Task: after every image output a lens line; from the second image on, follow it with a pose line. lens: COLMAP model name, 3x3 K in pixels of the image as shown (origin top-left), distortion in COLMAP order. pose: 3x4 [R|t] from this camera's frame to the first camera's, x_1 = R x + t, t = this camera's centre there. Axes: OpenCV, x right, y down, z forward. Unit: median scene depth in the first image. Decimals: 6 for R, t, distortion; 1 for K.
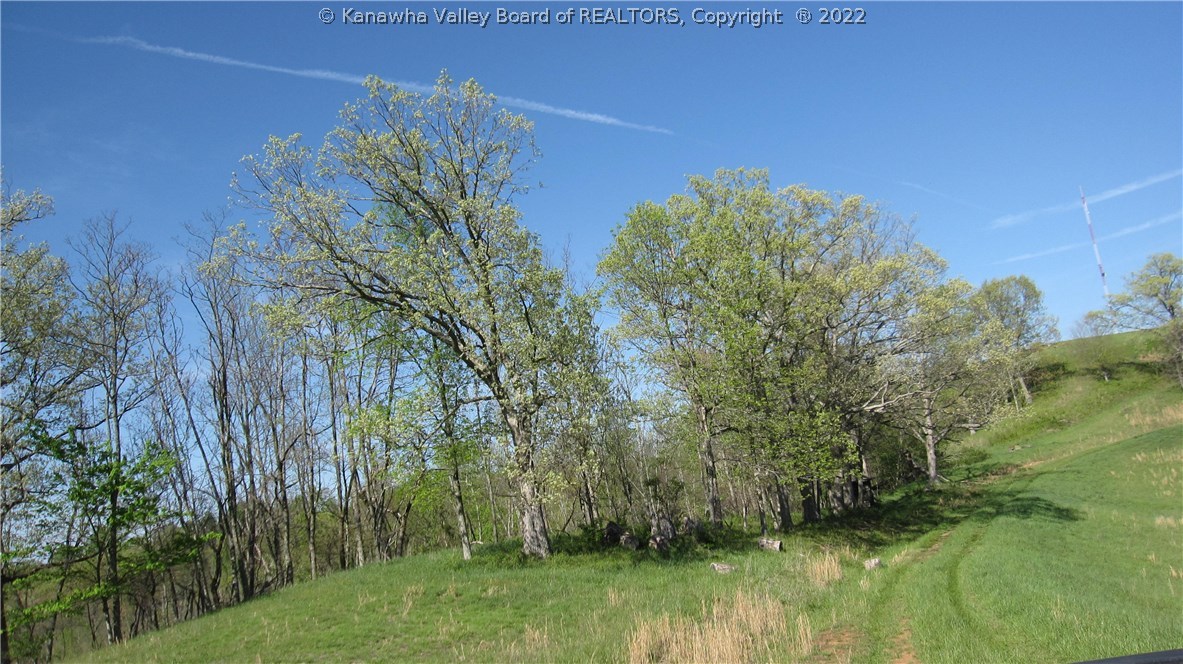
lens RADIAL K [[1021.9, 0, 593.0], [0, 1021.9, 331.3], [0, 0, 1]] dist [0.008122, 0.001631]
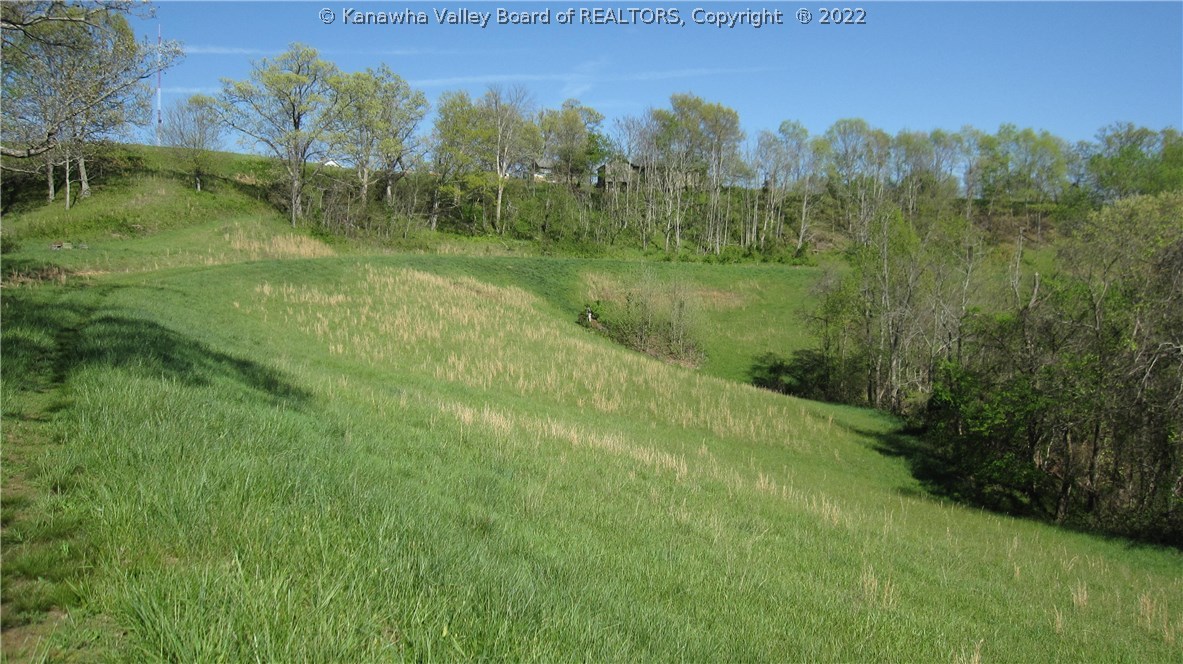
lens RADIAL K [[1021.9, 0, 593.3], [0, 1021.9, 333.5], [0, 0, 1]] dist [0.008122, 0.001631]
pose [[0.608695, 0.132350, 0.782288, 0.123301], [-0.250995, 0.967472, 0.031618, 0.060654], [-0.752657, -0.215595, 0.622115, 0.340684]]
